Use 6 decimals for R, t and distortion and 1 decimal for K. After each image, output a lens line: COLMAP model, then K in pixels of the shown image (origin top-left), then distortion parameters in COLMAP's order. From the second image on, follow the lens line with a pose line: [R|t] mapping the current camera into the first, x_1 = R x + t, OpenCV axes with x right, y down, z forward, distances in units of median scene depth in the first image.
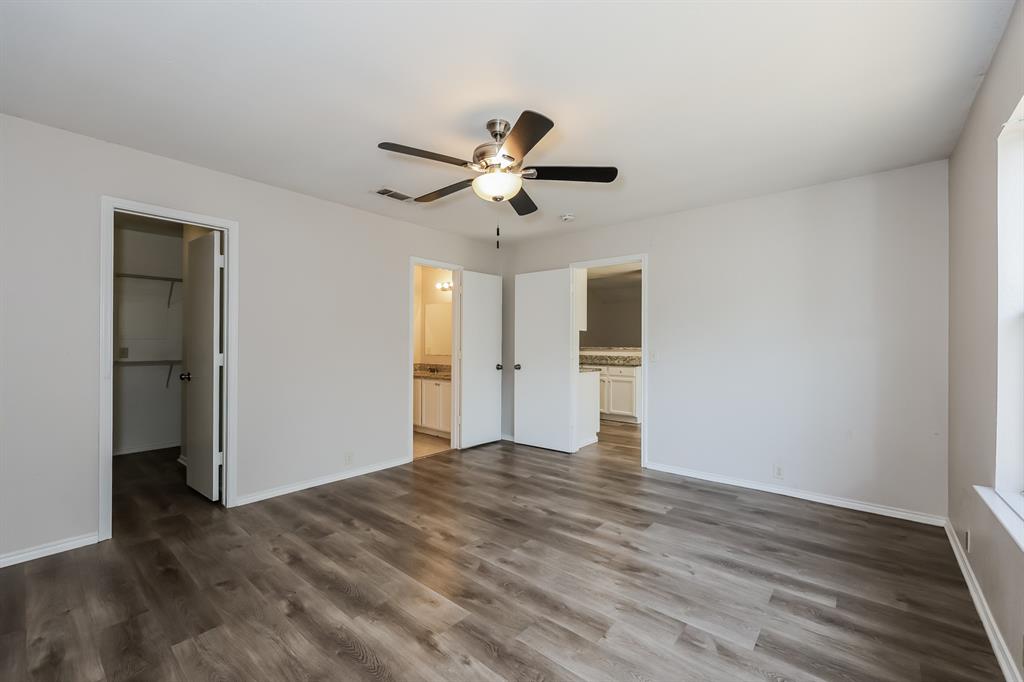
lens RADIAL K [[420.2, 0, 507.9], [0, 420.2, 340.2], [0, 0, 1]] dist [0.000193, 0.000039]
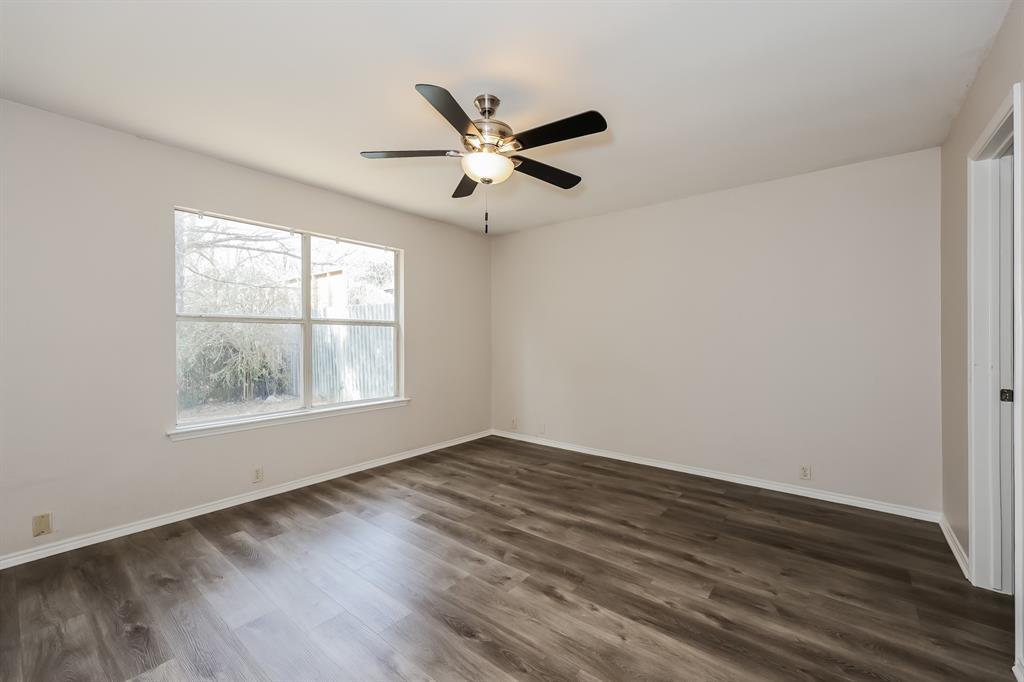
lens RADIAL K [[420.2, 0, 507.9], [0, 420.2, 340.2], [0, 0, 1]] dist [0.000193, 0.000039]
pose [[-0.999704, -0.001037, -0.024293, -0.049144], [-0.000875, 0.999977, -0.006705, 0.015048], [0.024299, -0.006681, -0.999682, 1.953984]]
